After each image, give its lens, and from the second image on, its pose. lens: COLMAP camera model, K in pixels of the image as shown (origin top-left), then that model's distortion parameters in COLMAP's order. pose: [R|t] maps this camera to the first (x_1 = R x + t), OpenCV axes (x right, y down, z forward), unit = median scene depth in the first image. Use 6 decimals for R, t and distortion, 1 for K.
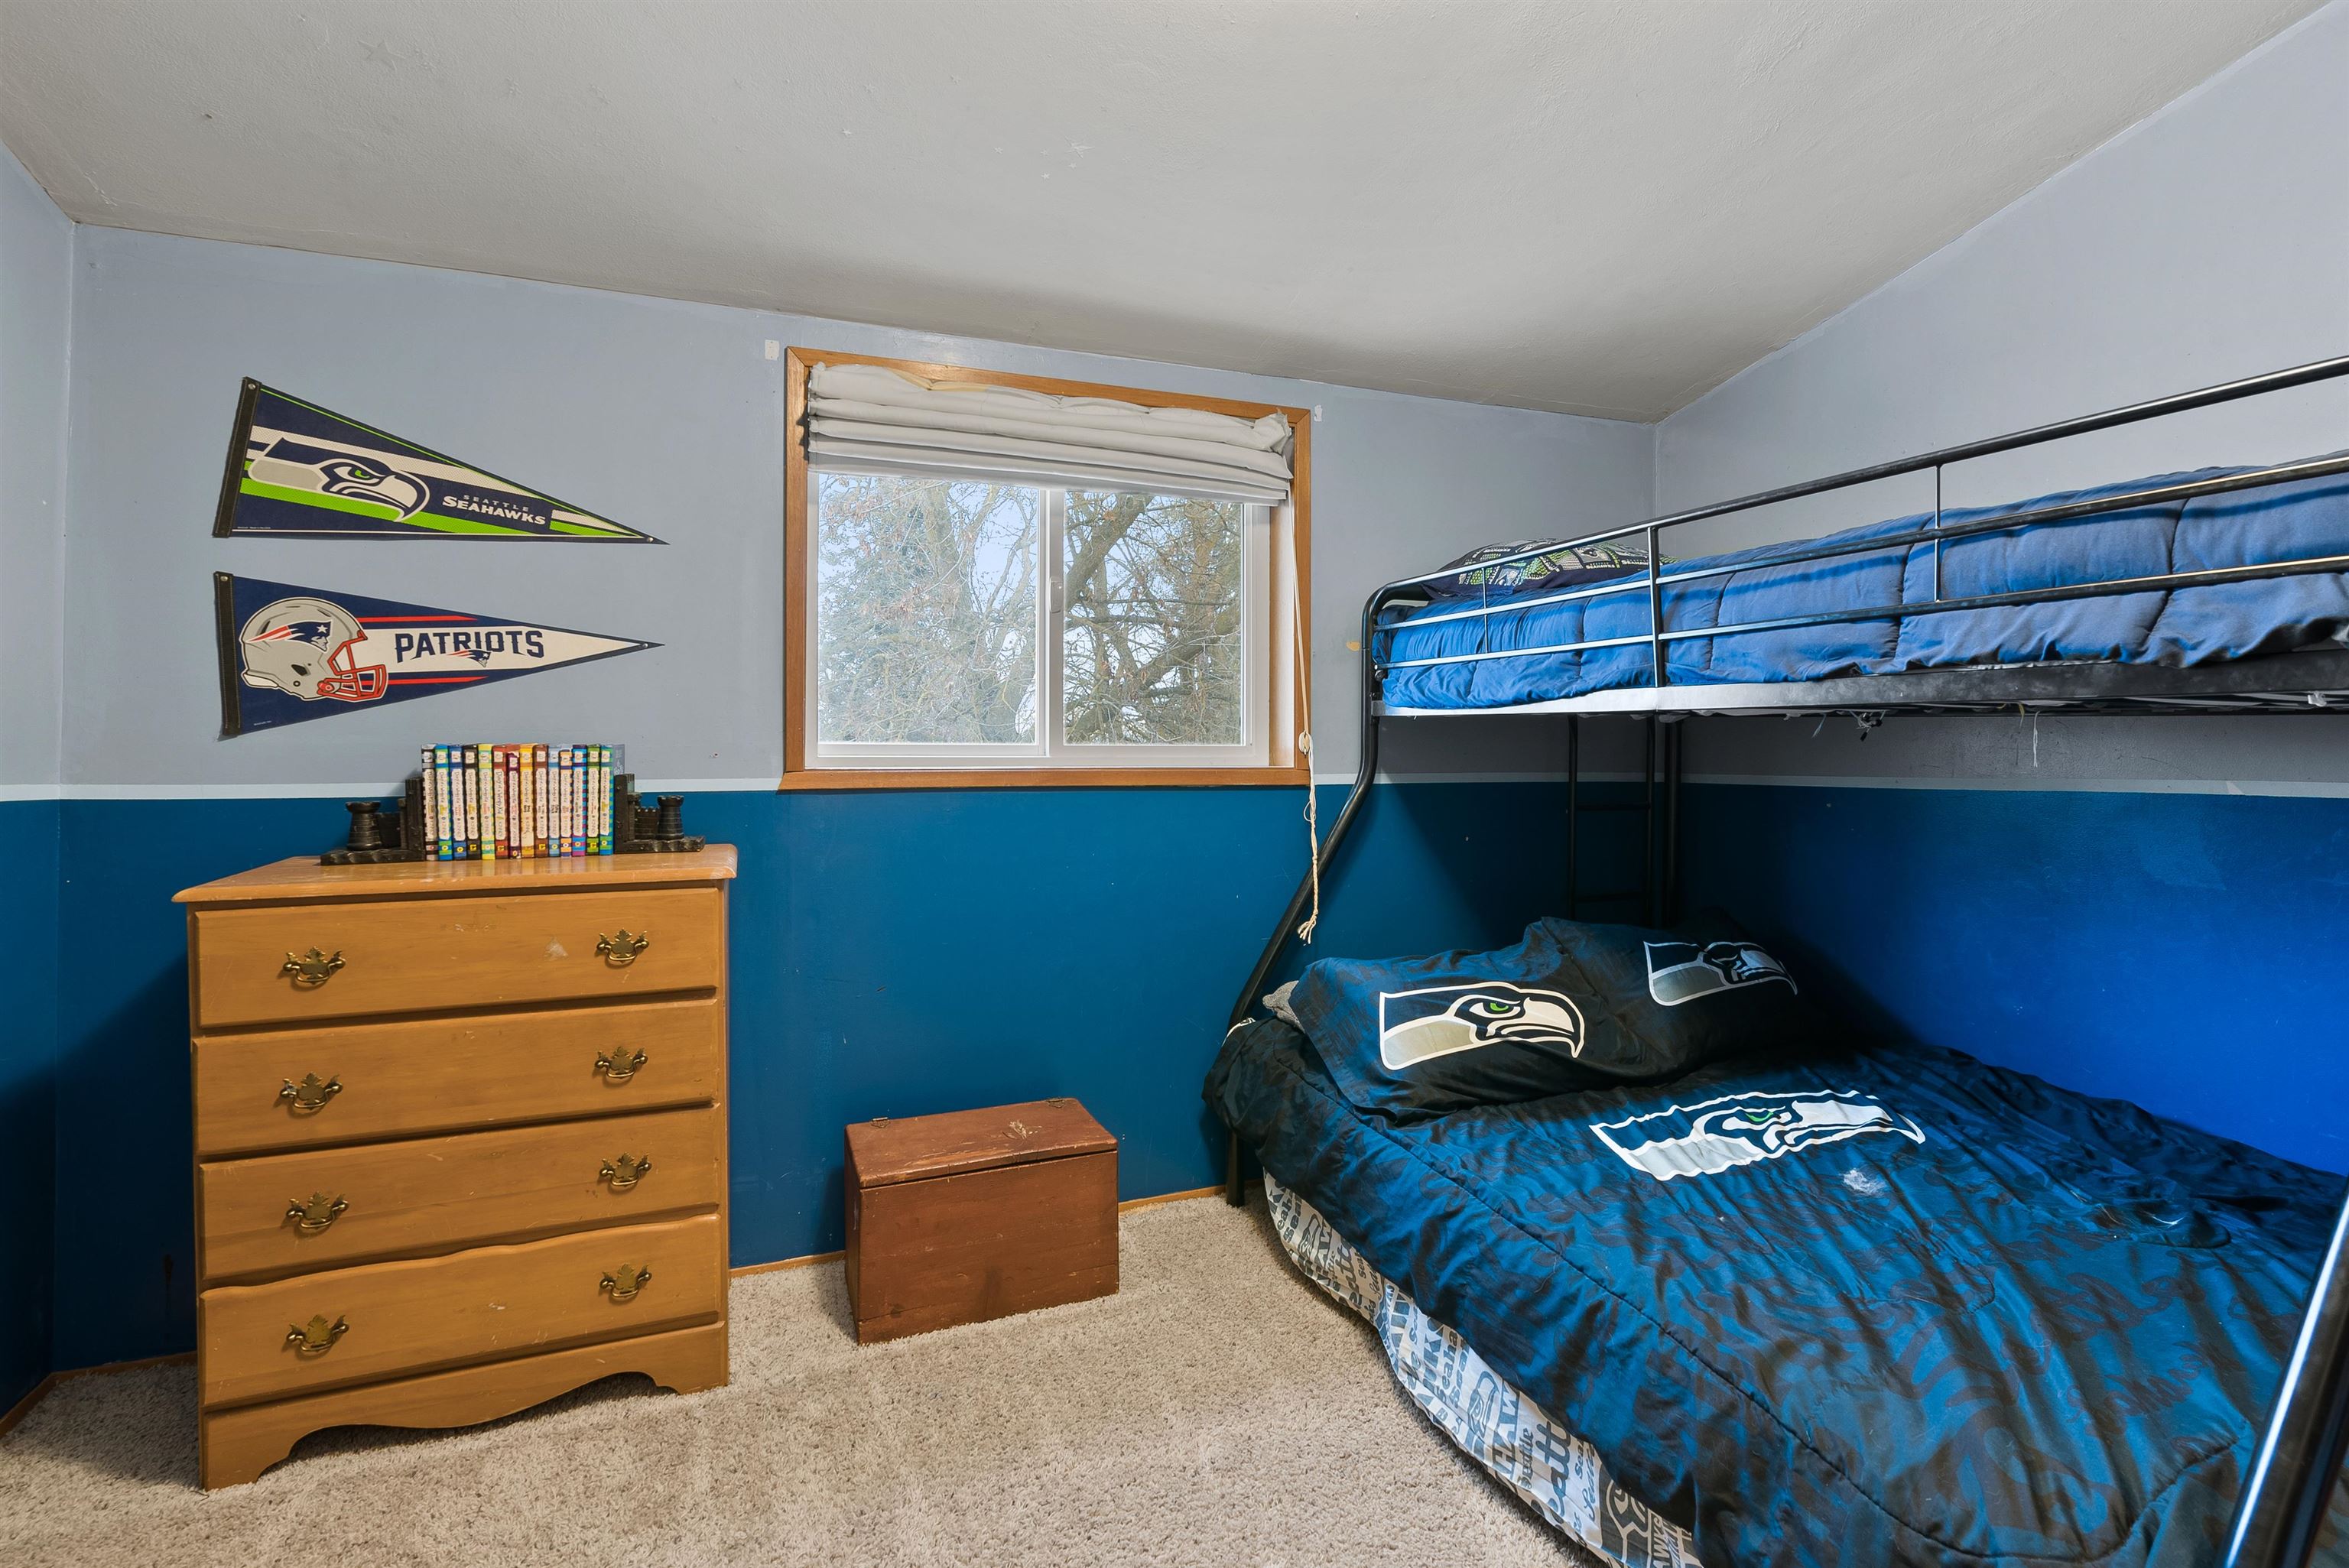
lens RADIAL K [[1071.4, 0, 1177.3], [0, 1071.4, 770.2], [0, 0, 1]] dist [-0.000125, 0.001162]
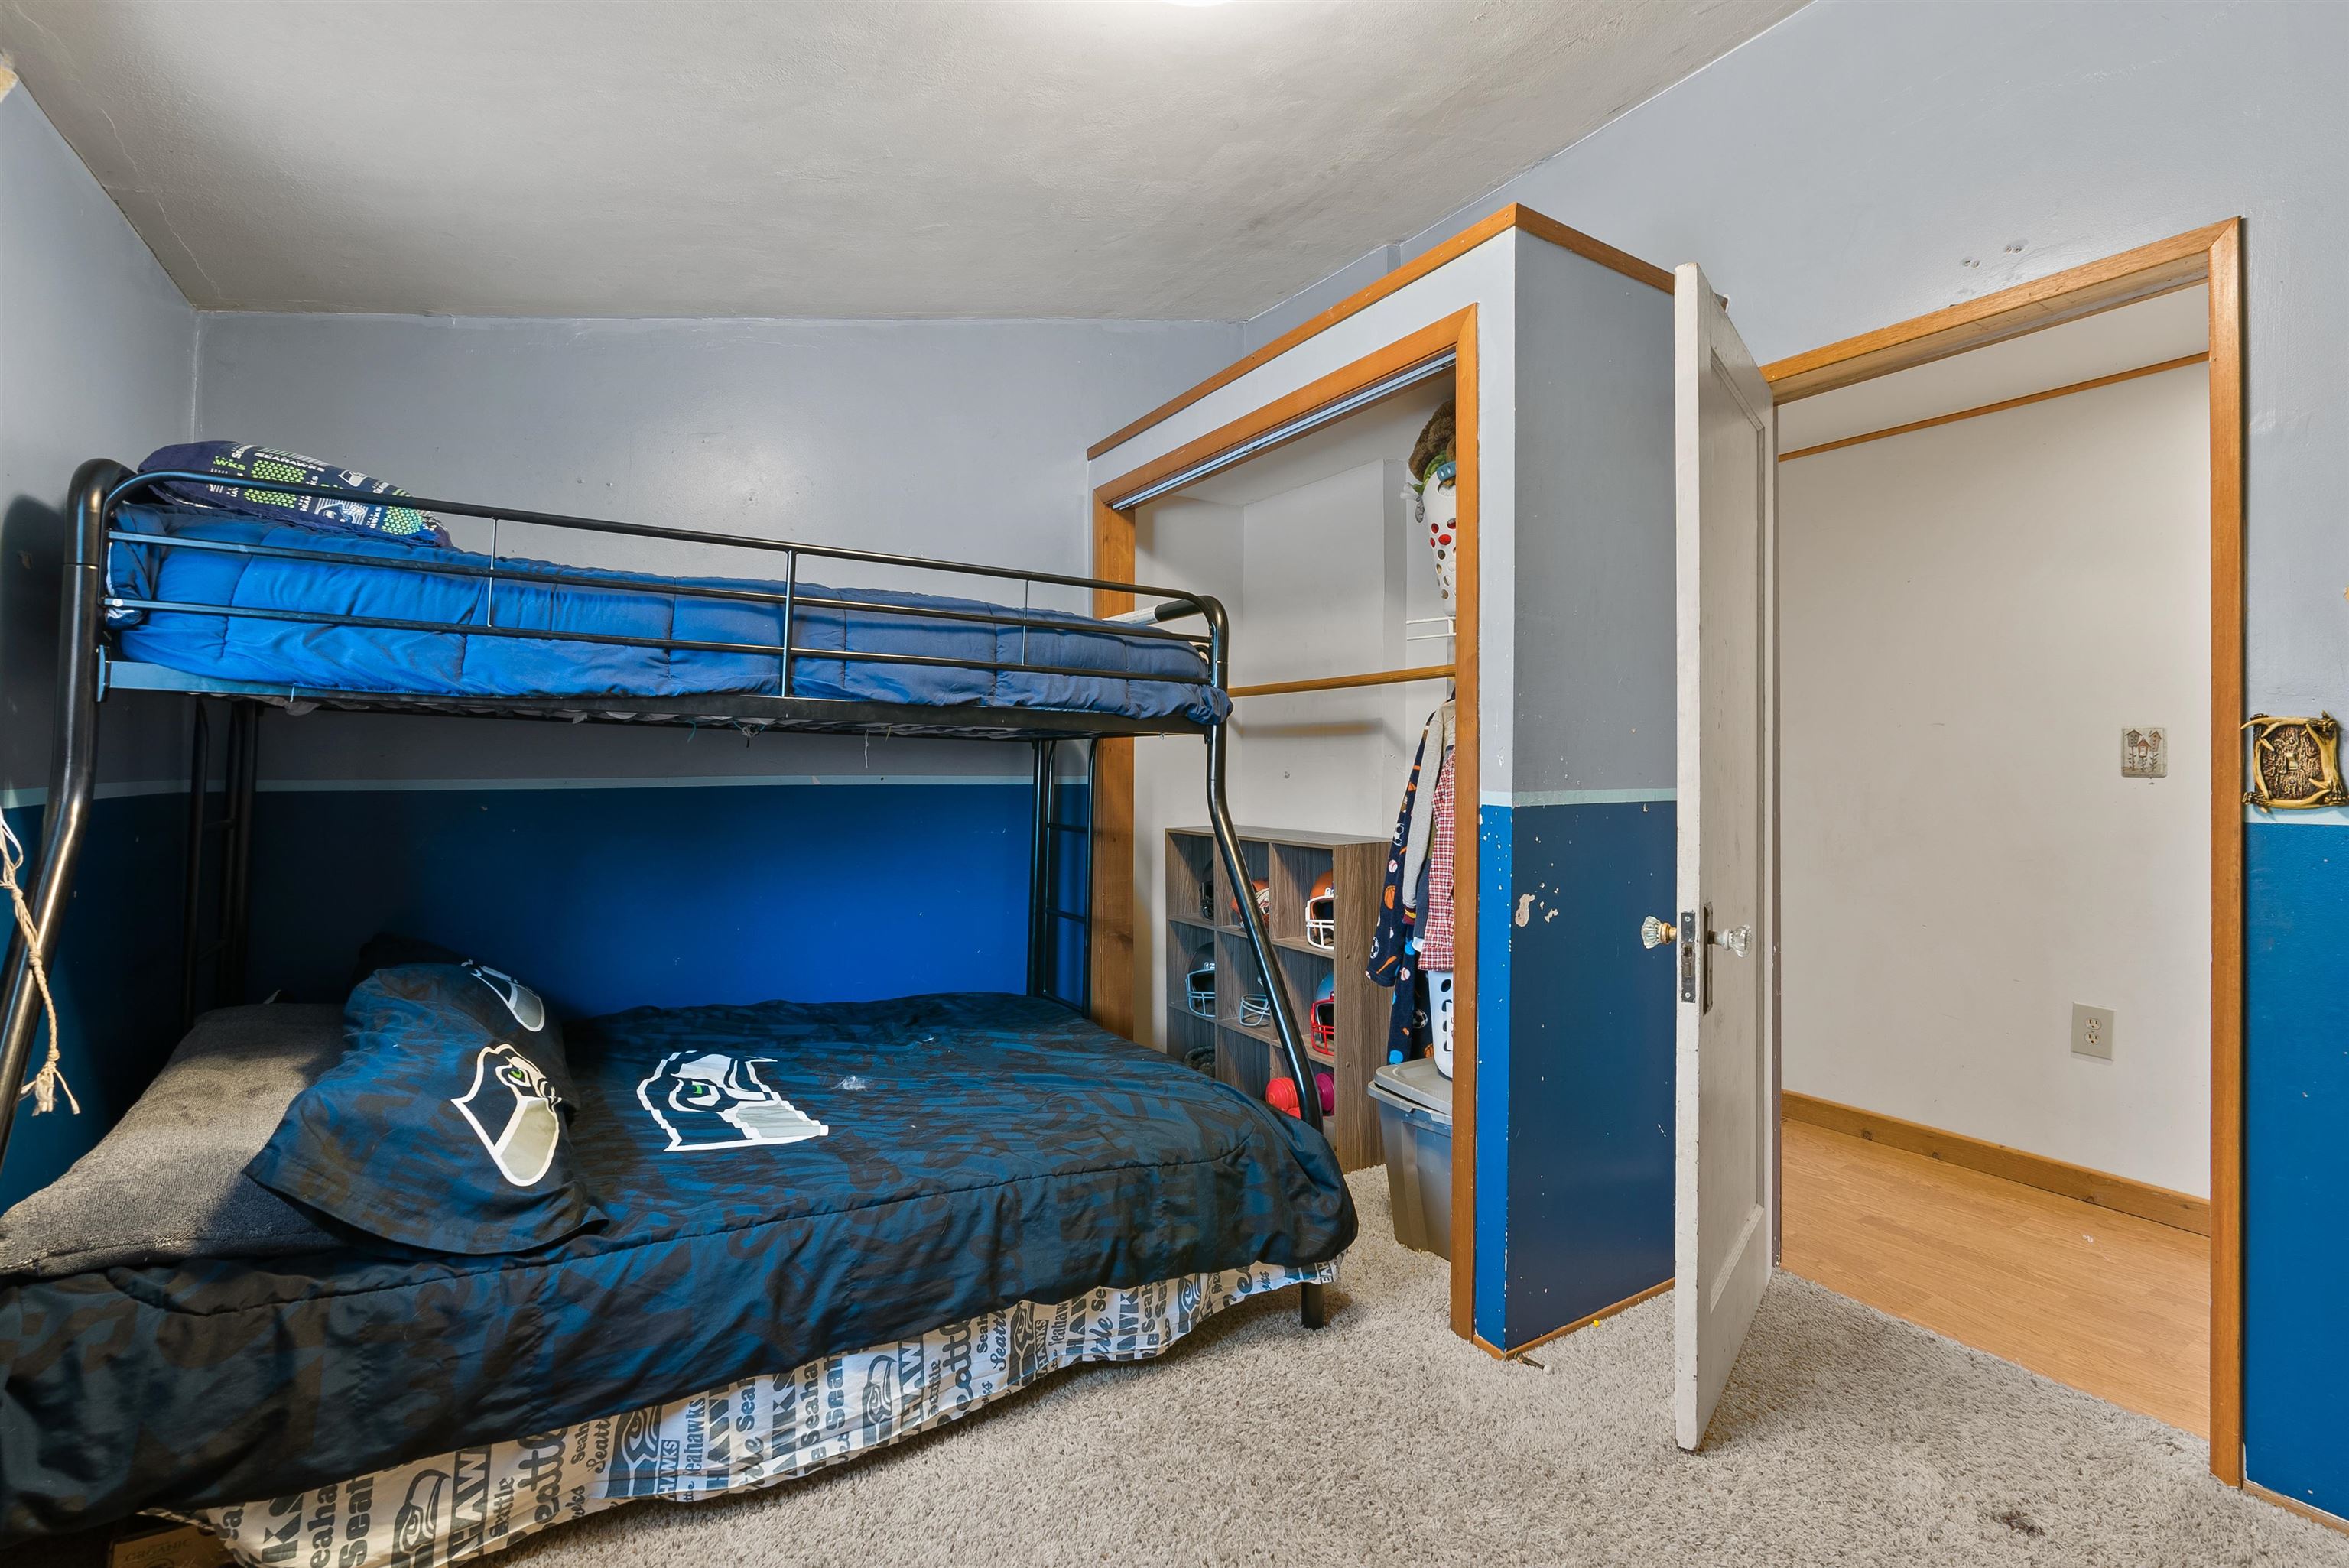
lens RADIAL K [[1069.6, 0, 1166.5], [0, 1069.6, 784.5], [0, 0, 1]] dist [-0.009204, 0.000605]
pose [[-0.165246, -0.021713, 0.986013, -0.748370], [0.008258, 0.999692, 0.023398, -0.011772], [-0.986218, 0.012009, -0.165016, 0.876009]]
